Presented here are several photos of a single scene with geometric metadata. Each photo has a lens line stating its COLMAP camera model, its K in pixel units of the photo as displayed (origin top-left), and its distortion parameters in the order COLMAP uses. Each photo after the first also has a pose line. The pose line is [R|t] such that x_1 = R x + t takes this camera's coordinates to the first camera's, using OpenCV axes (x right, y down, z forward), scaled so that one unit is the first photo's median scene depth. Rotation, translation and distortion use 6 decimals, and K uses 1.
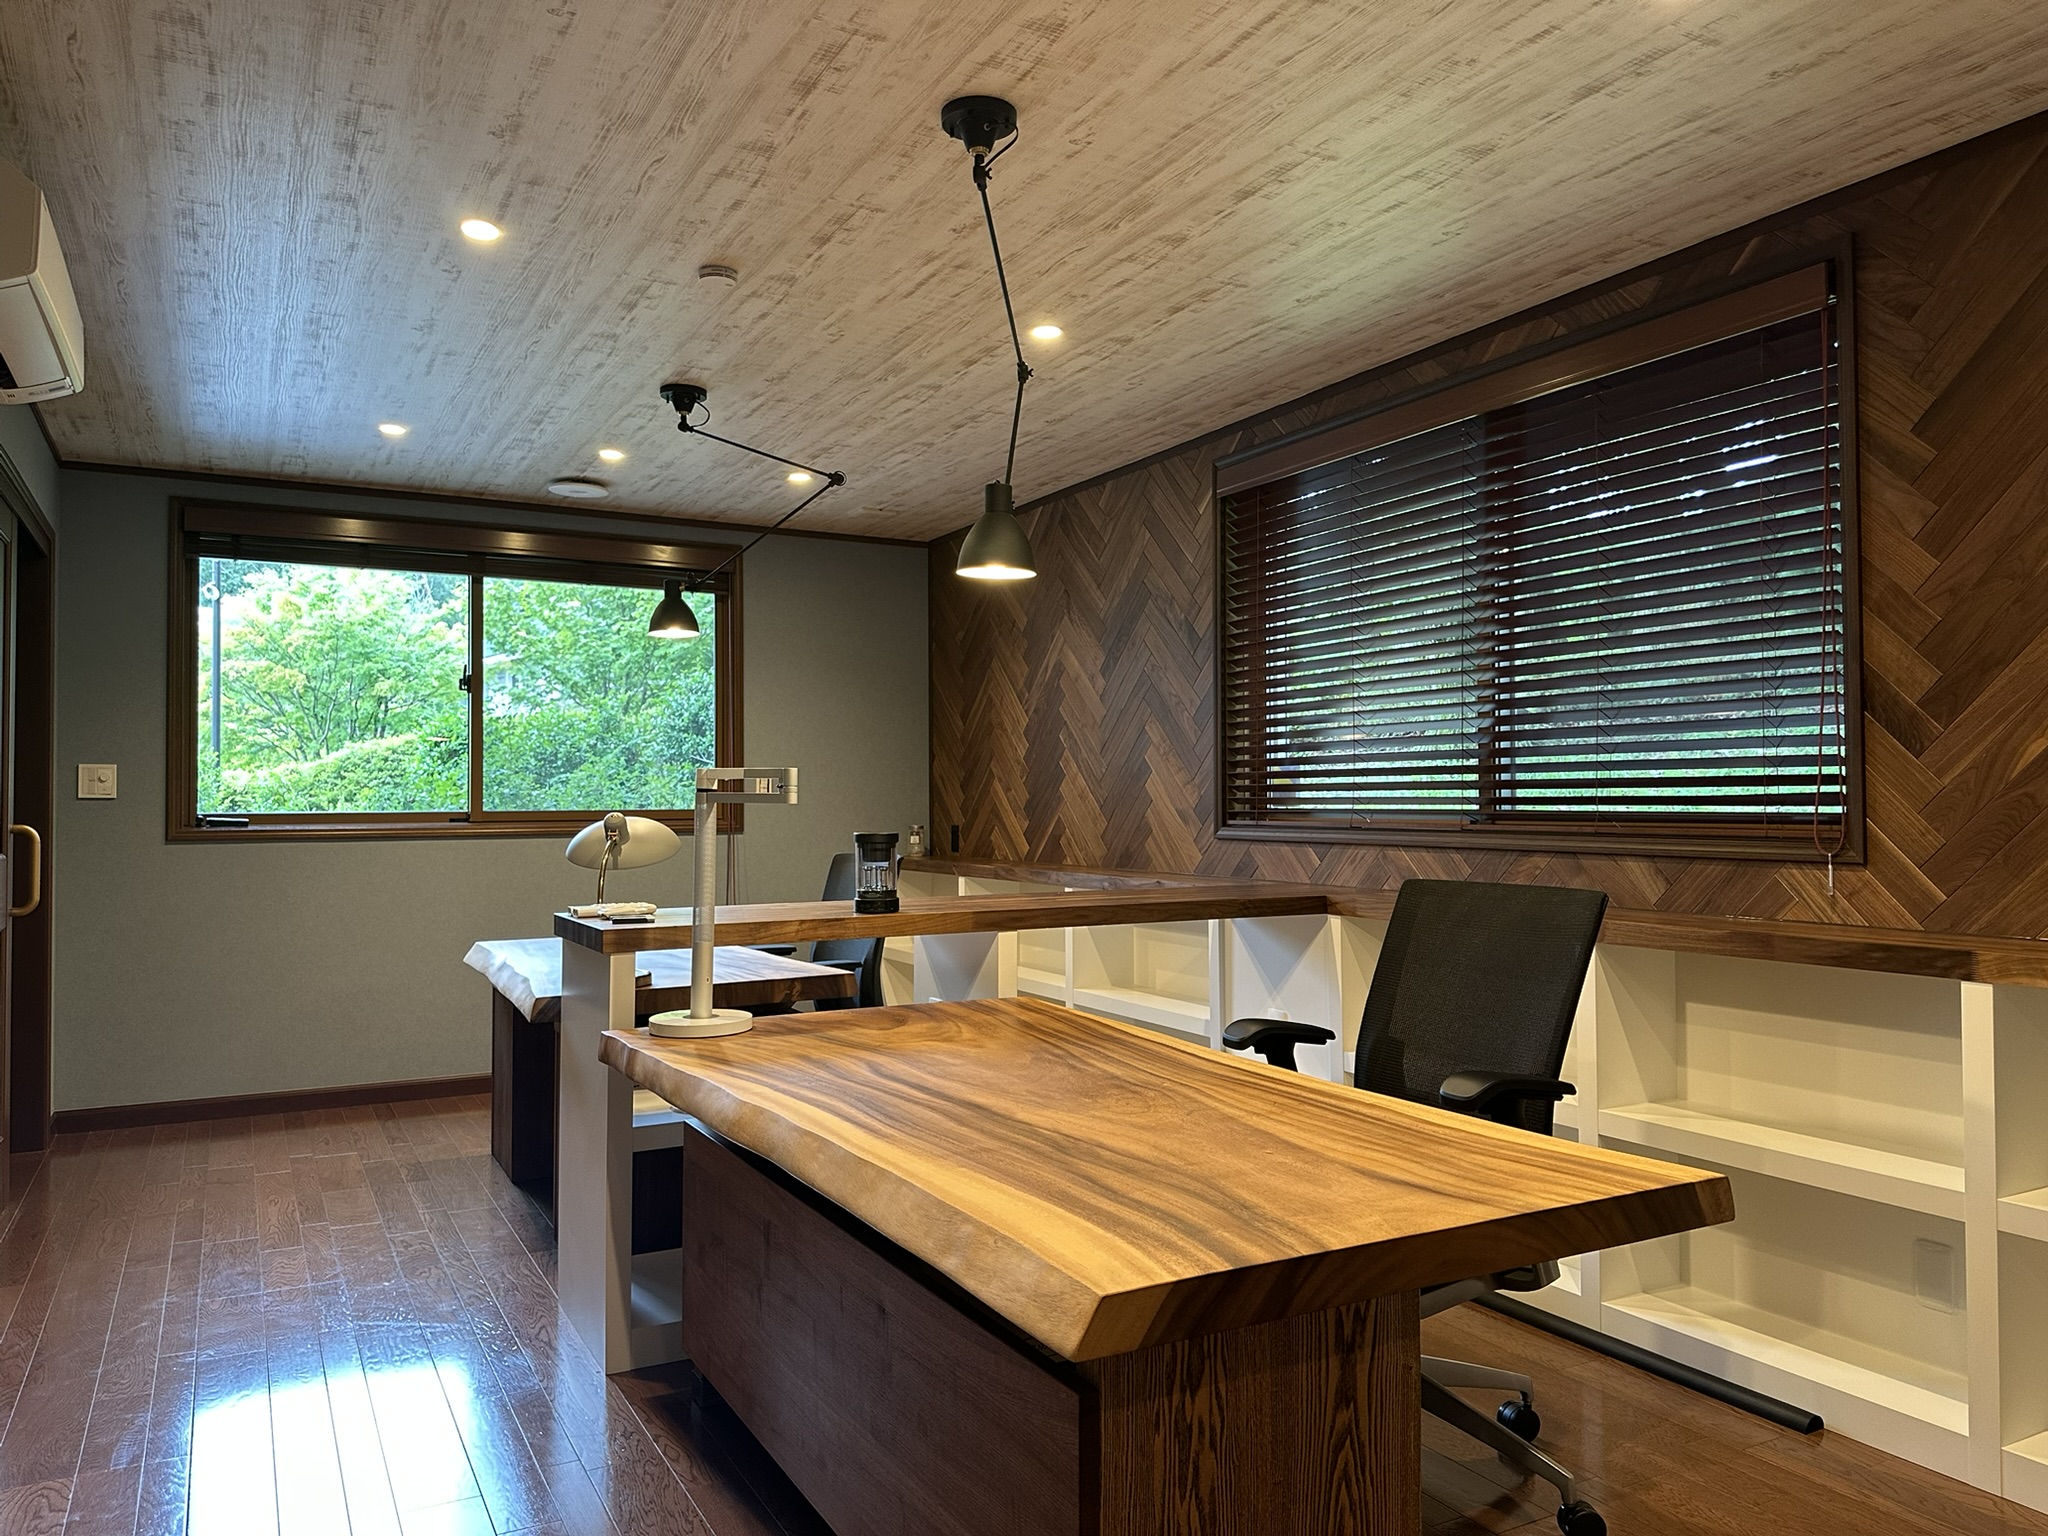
lens RADIAL K [[1464.4, 0, 1024.0], [0, 1464.4, 768.0], [0, 0, 1]] dist [0.286686, 0.000027]
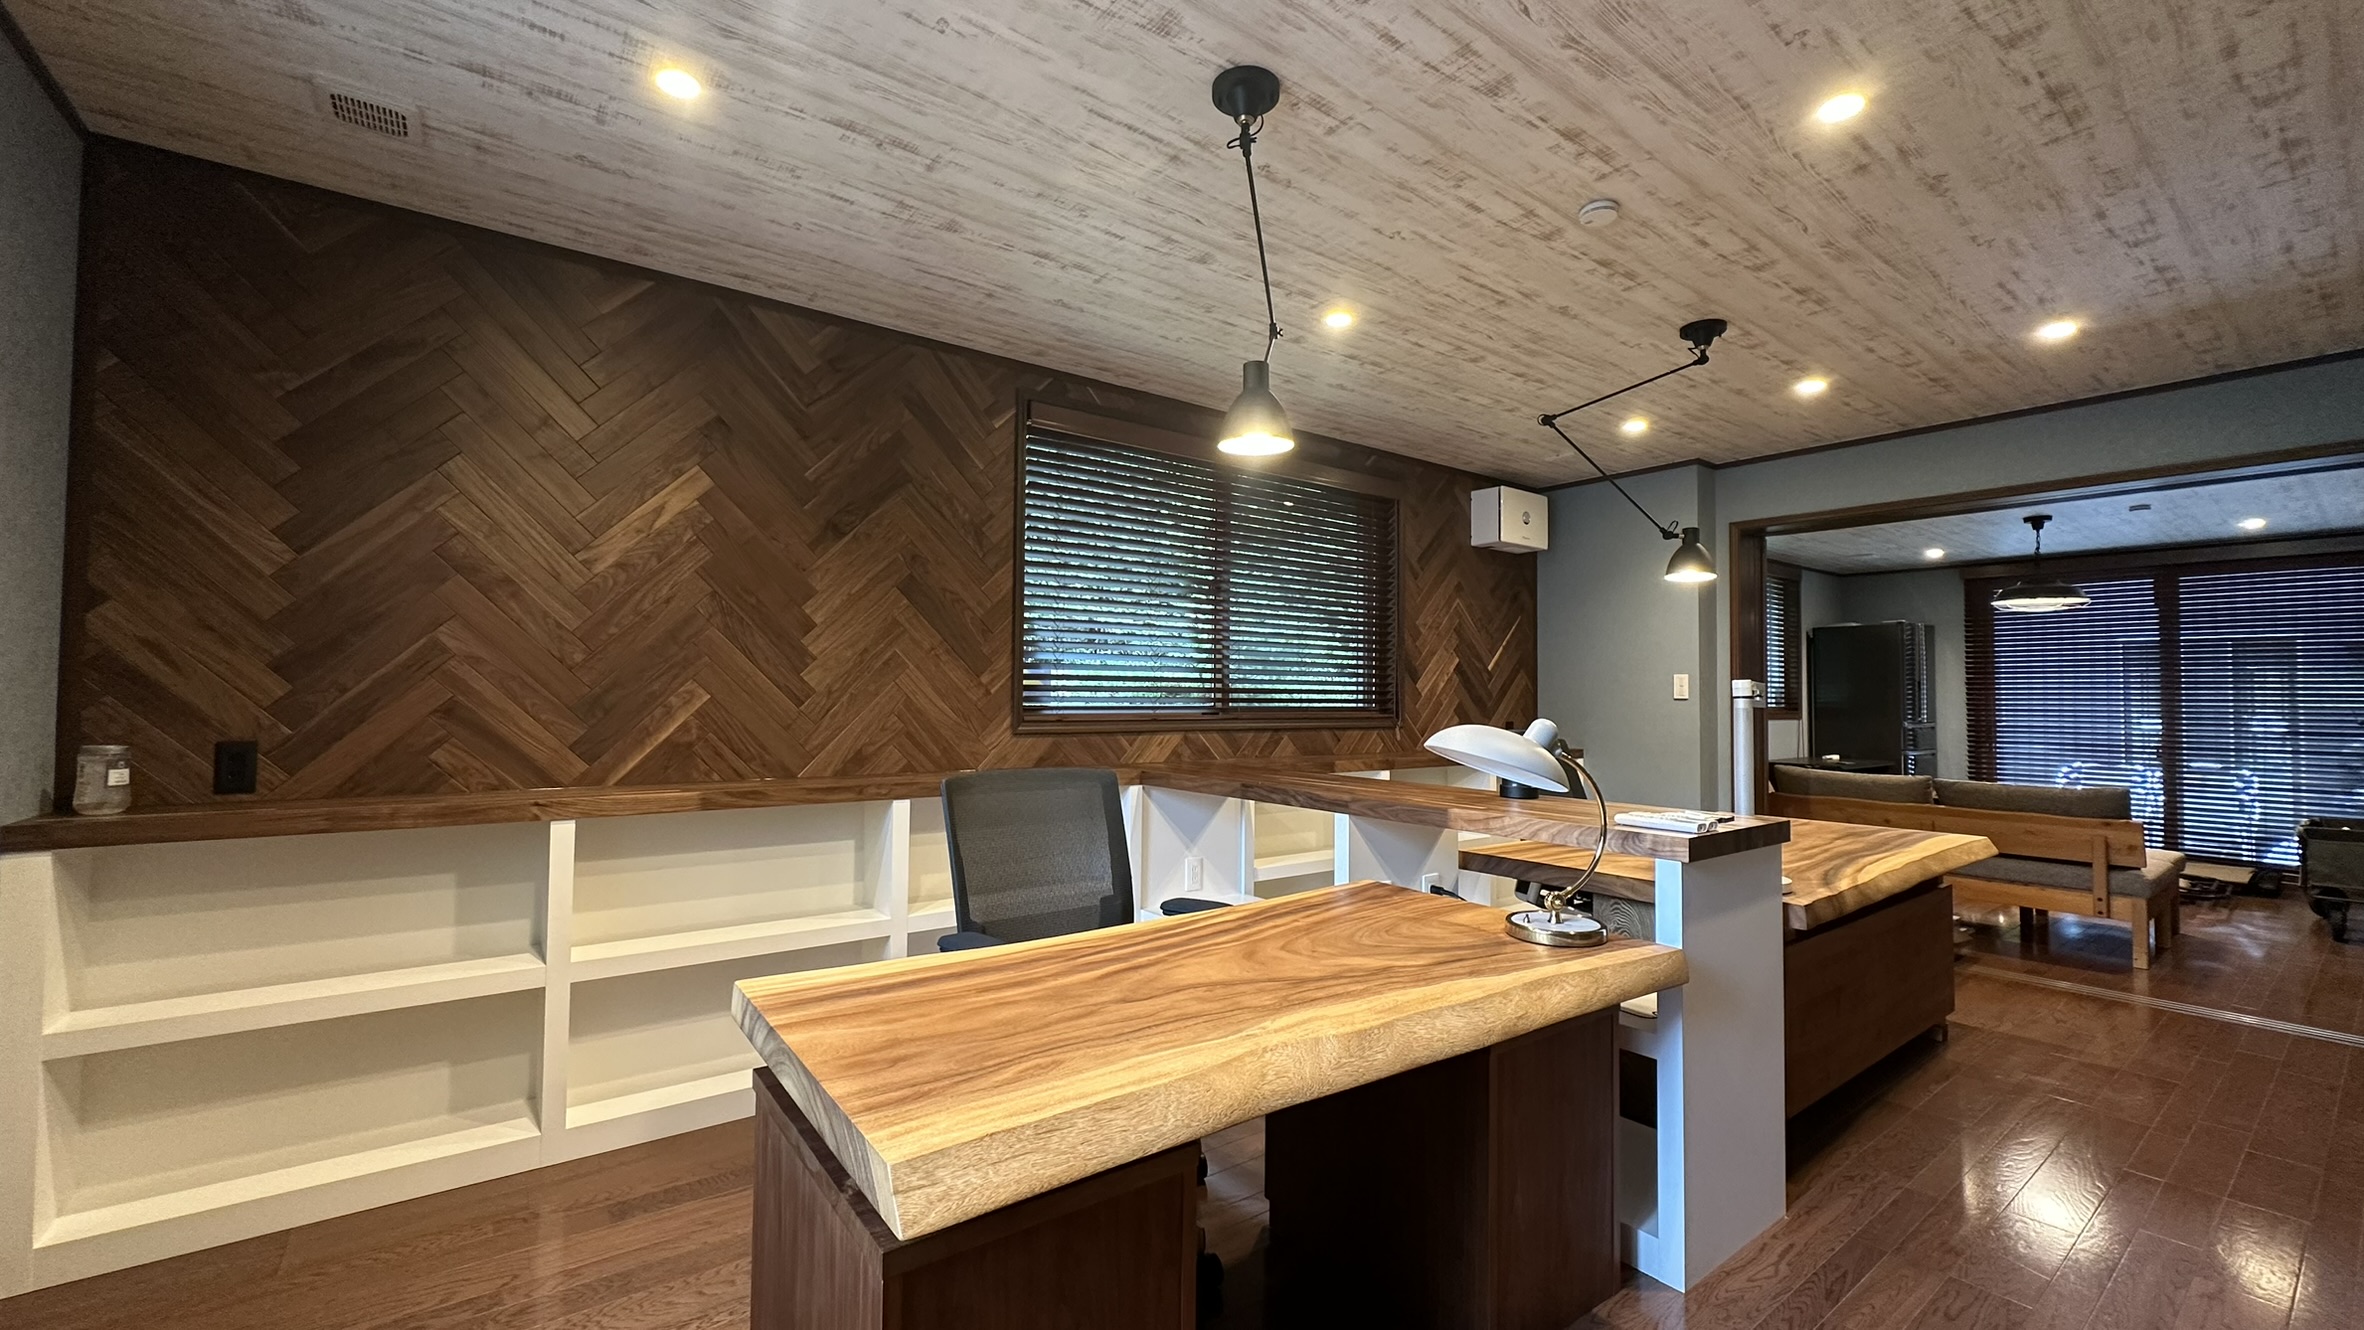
lens RADIAL K [[927.9, 0, 1182.0], [0, 927.9, 665.0], [0, 0, 1]] dist [0.000478, 0.000020]
pose [[-0.134357, 0.042399, 0.990026, -0.561174], [-0.025276, 0.998613, -0.046197, 0.025887], [-0.990611, -0.031231, -0.133099, 0.969714]]
